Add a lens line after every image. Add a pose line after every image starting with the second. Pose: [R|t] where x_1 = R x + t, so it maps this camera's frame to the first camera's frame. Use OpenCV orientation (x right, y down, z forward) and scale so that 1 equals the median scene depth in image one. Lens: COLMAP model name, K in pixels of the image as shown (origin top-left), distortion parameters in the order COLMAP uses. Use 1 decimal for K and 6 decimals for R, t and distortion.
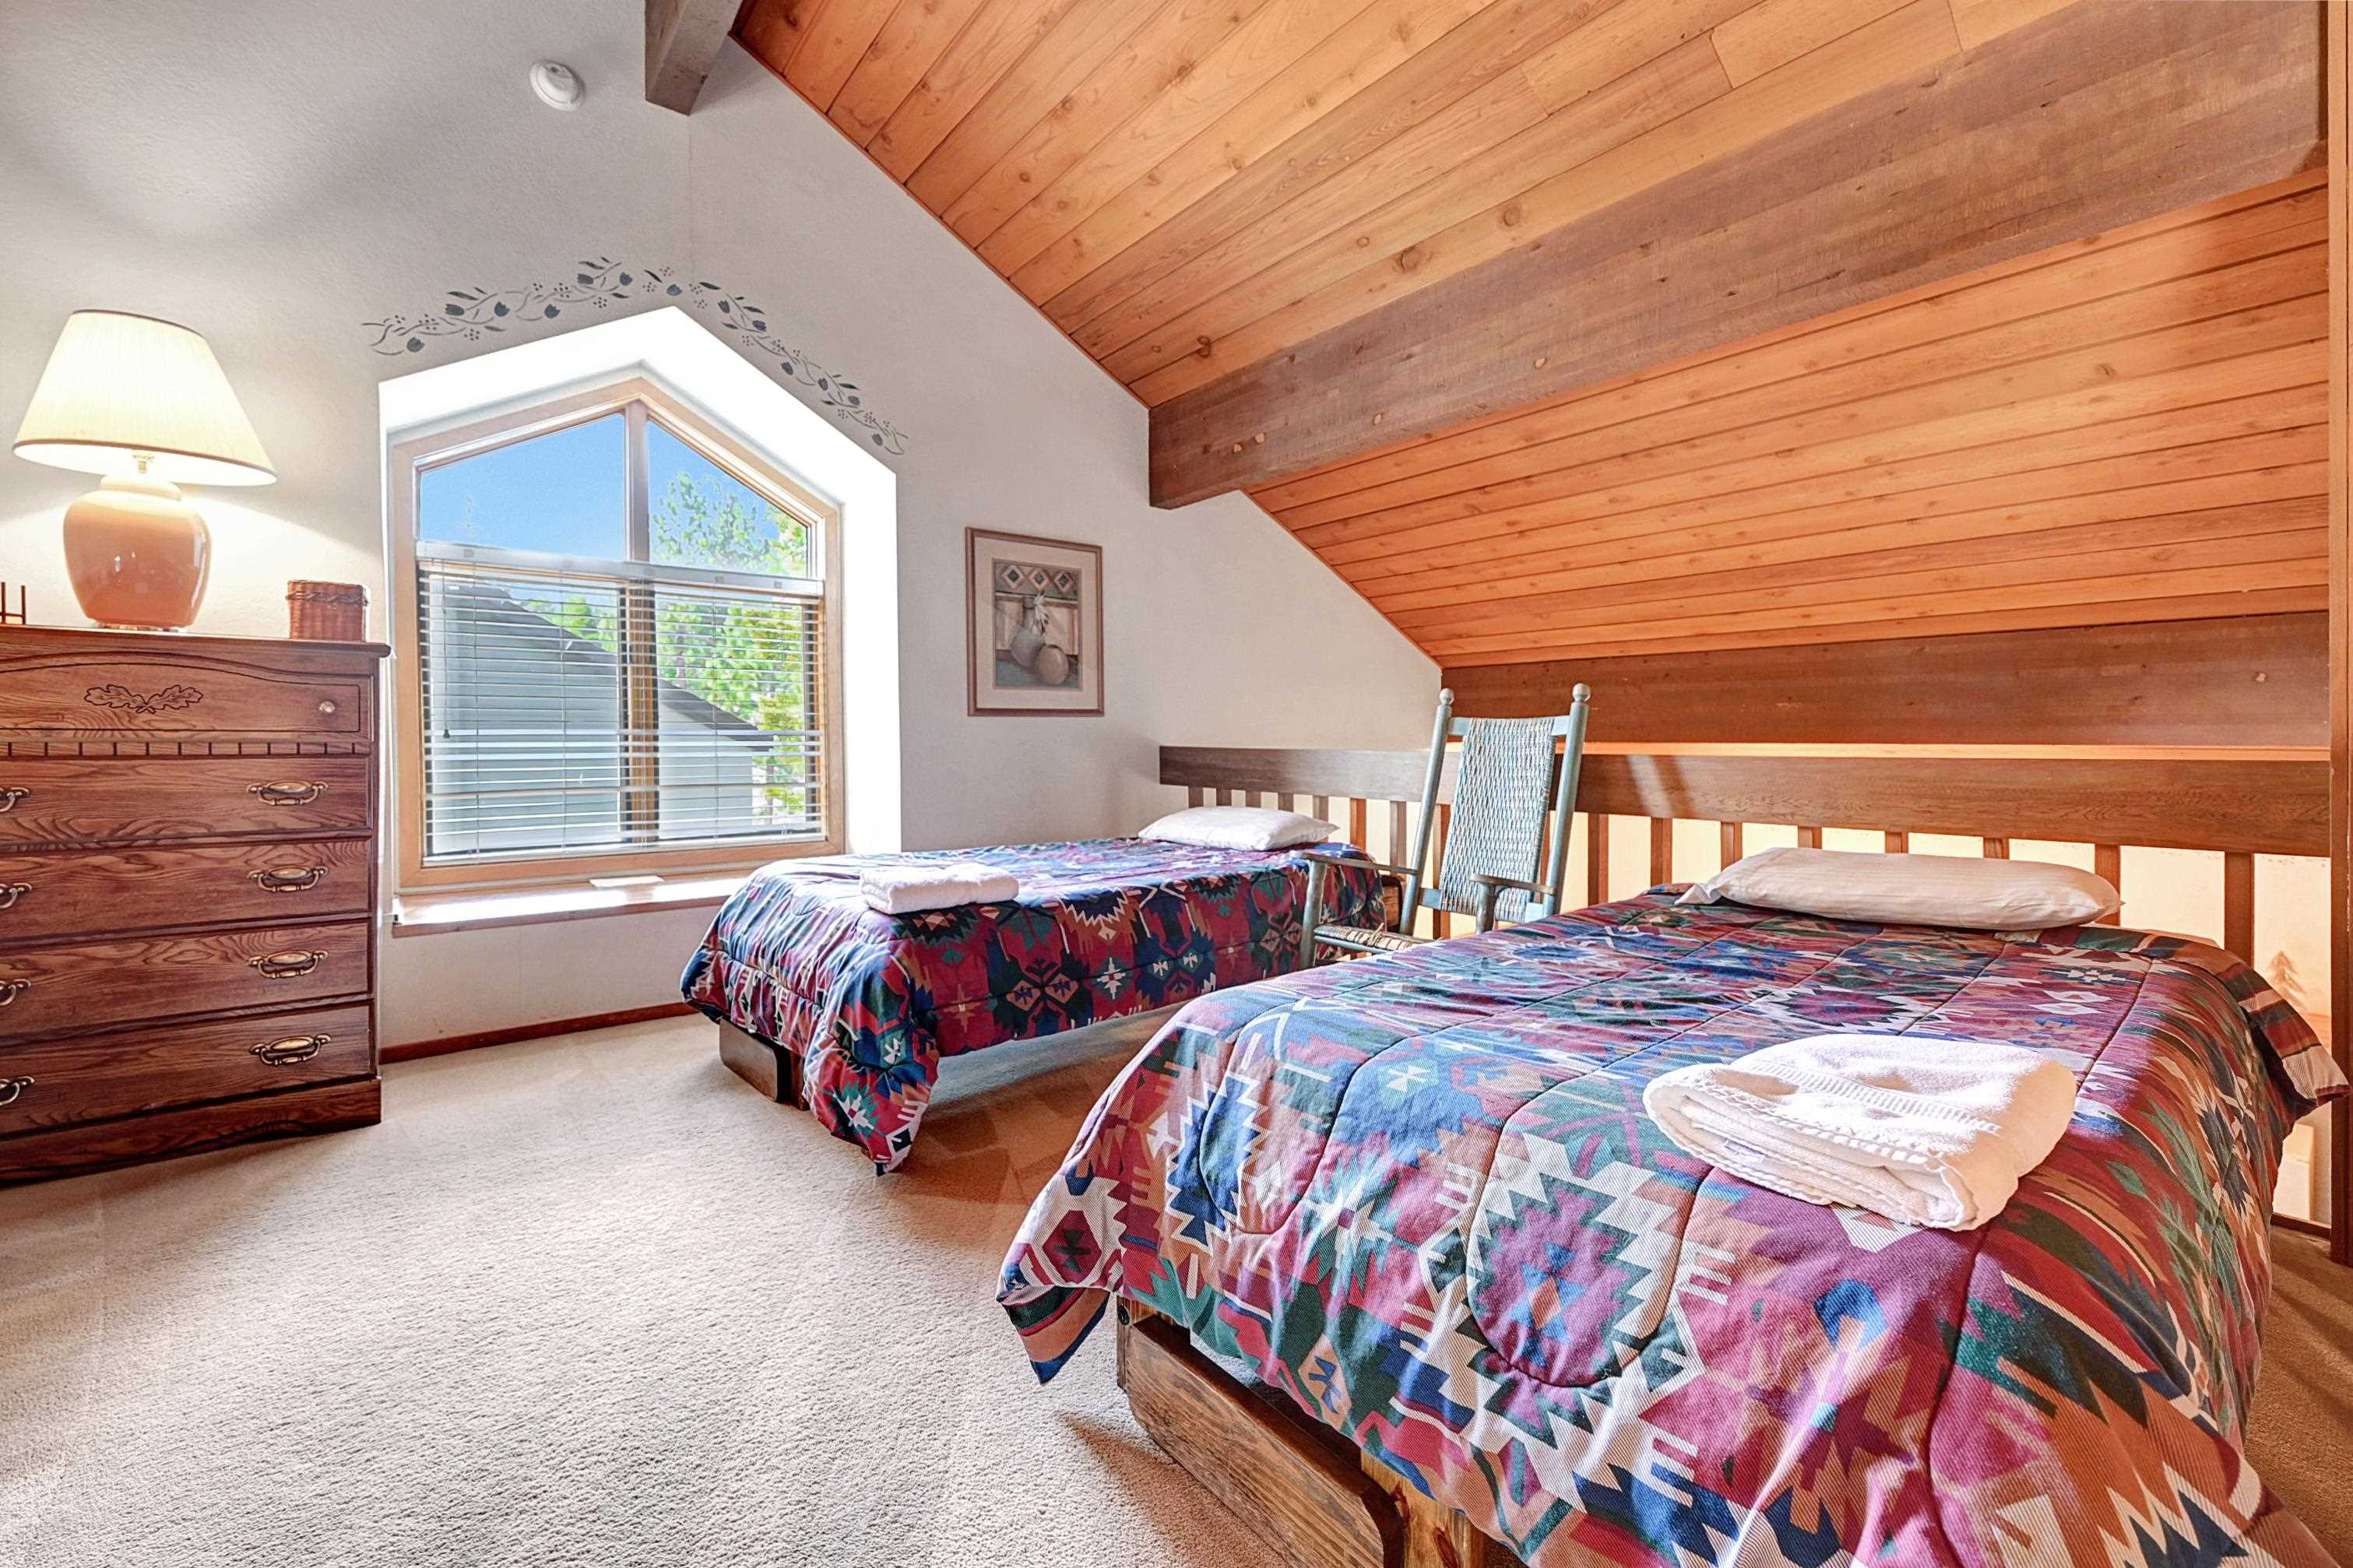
lens RADIAL K [[953.3, 0, 1185.6], [0, 953.3, 771.5], [0, 0, 1]] dist [0.001010, 0.000186]
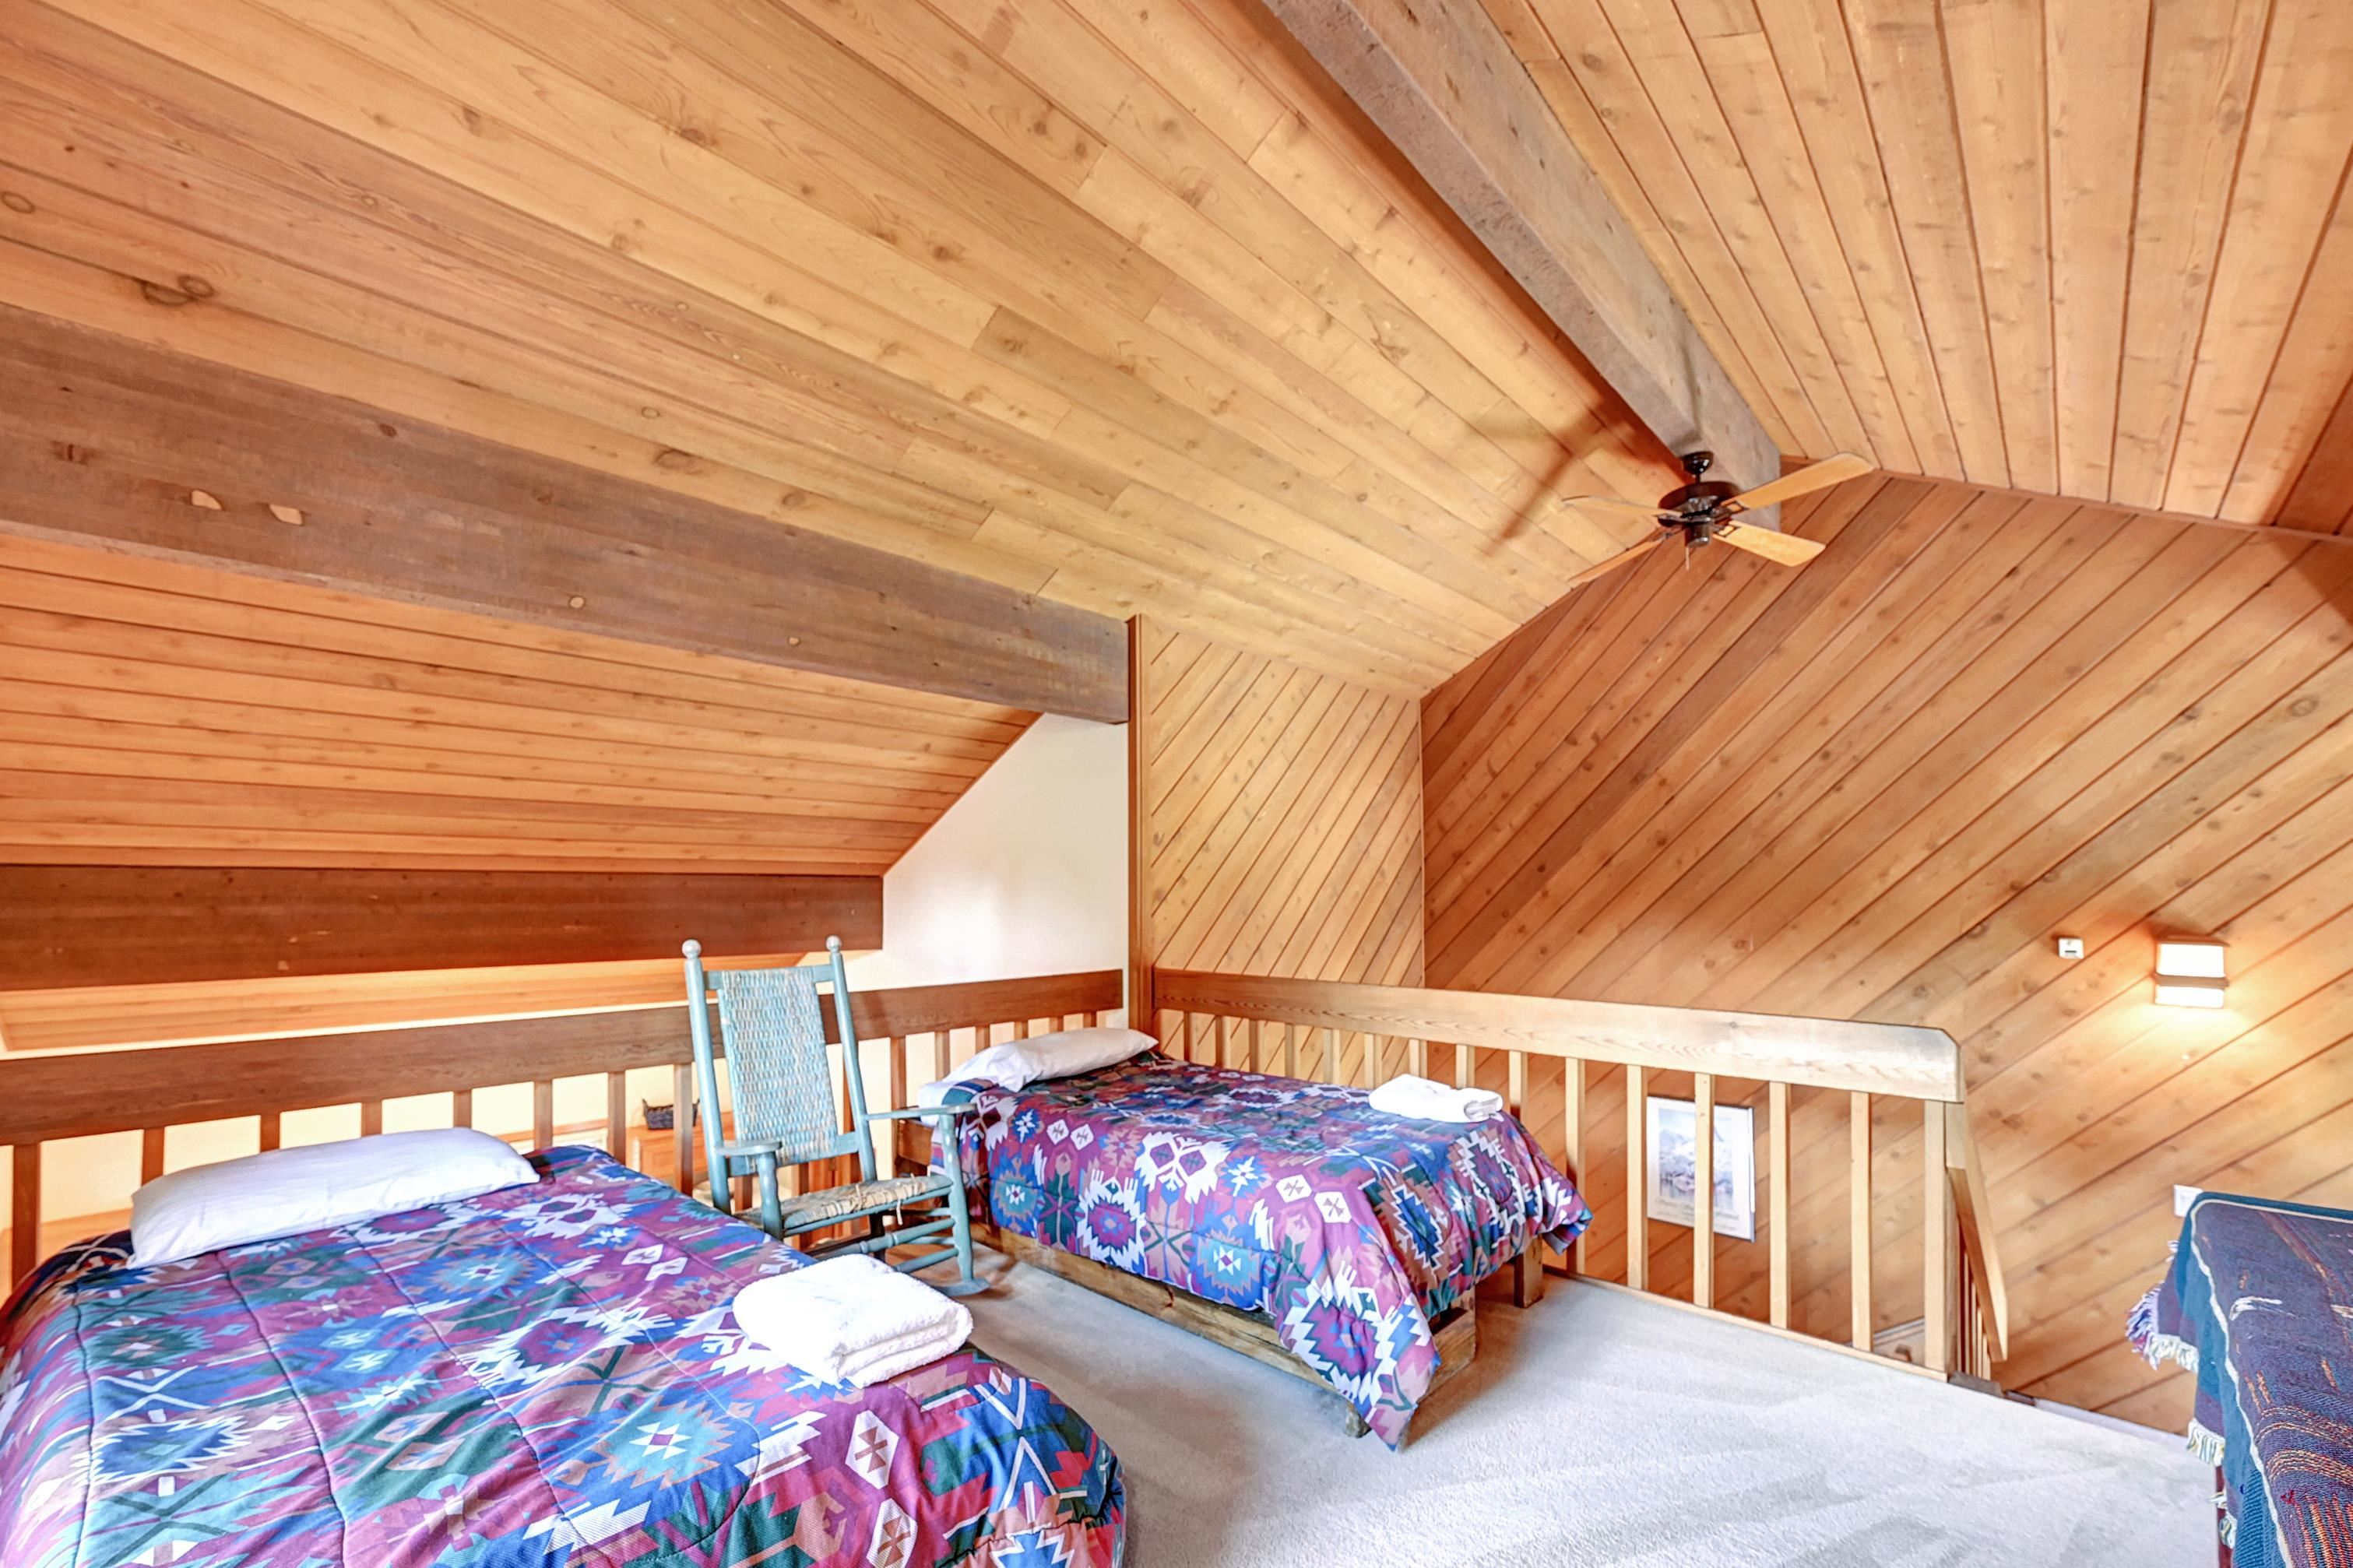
lens RADIAL K [[946.5, 0, 1183.4], [0, 946.5, 916.4], [0, 0, 1]] dist [0.000924, 0.000061]
pose [[-0.124319, -0.019100, 0.992058, -0.608501], [0.040688, 0.998876, 0.024330, -0.099159], [-0.991408, 0.043390, -0.123402, 0.567433]]
